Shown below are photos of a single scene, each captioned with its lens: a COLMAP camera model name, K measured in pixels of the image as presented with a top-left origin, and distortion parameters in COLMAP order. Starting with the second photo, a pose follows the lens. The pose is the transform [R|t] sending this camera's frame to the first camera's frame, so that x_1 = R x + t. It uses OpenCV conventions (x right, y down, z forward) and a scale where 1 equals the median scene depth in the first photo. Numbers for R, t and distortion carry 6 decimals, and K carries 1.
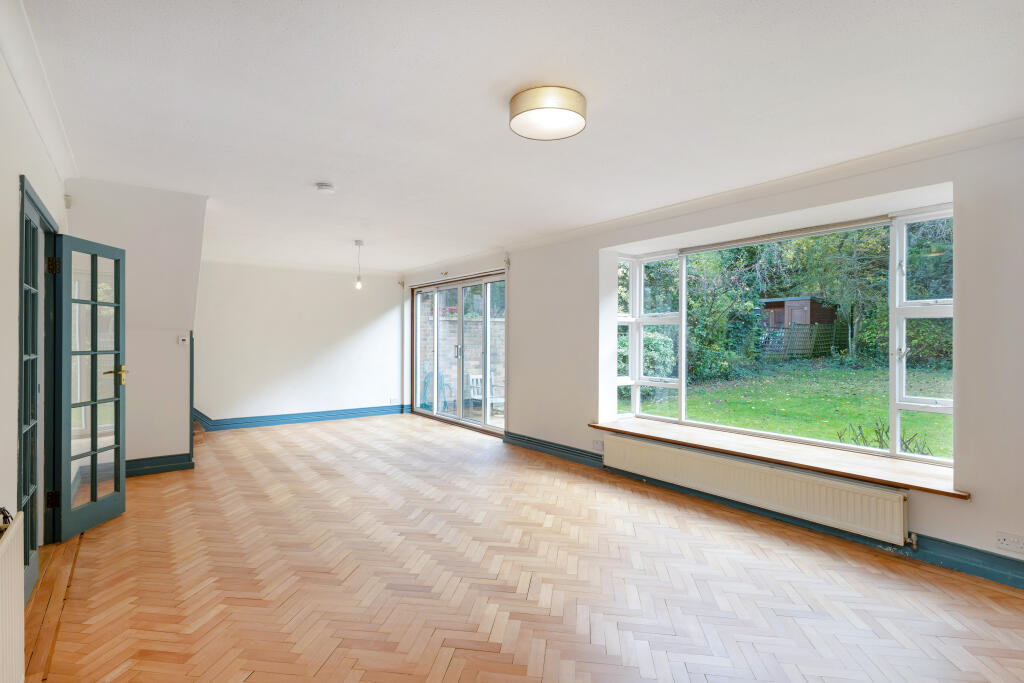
lens RADIAL K [[538.1, 0, 512.0], [0, 538.1, 341.5], [0, 0, 1]] dist [0.001831, 0.000220]
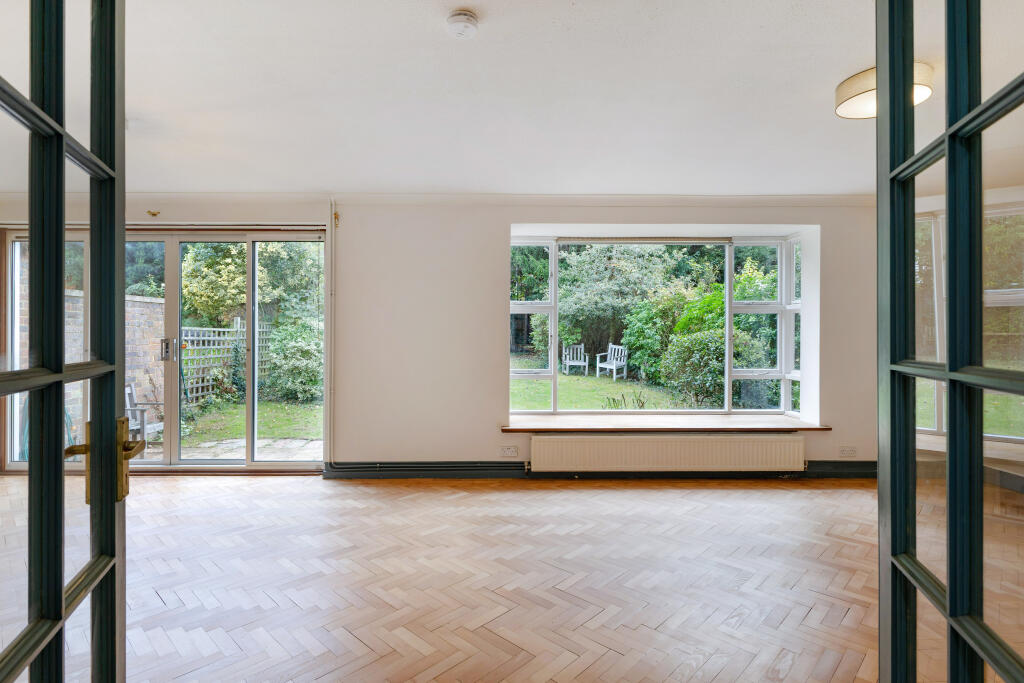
lens RADIAL K [[539.7, 0, 512.0], [0, 539.7, 341.5], [0, 0, 1]] dist [0.015680, -0.000024]
pose [[0.555226, -0.012928, 0.831599, -0.663822], [0.002676, 0.999902, 0.013757, 0.006049], [-0.831695, -0.005413, 0.555206, 0.612304]]
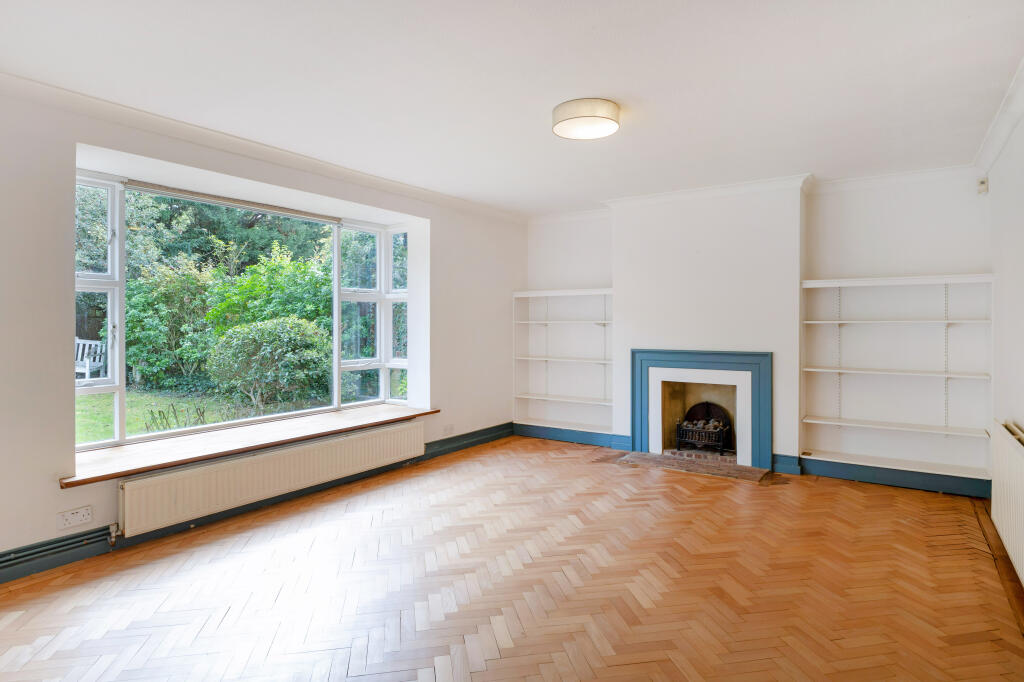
lens RADIAL K [[571.2, 0, 511.3], [0, 571.2, 320.2], [0, 0, 1]] dist [-0.003795, -0.000468]
pose [[-0.353573, 0.001105, 0.935406, -0.619417], [0.008872, 0.999958, 0.002172, 0.001175], [-0.935365, 0.009066, -0.353568, 0.956530]]
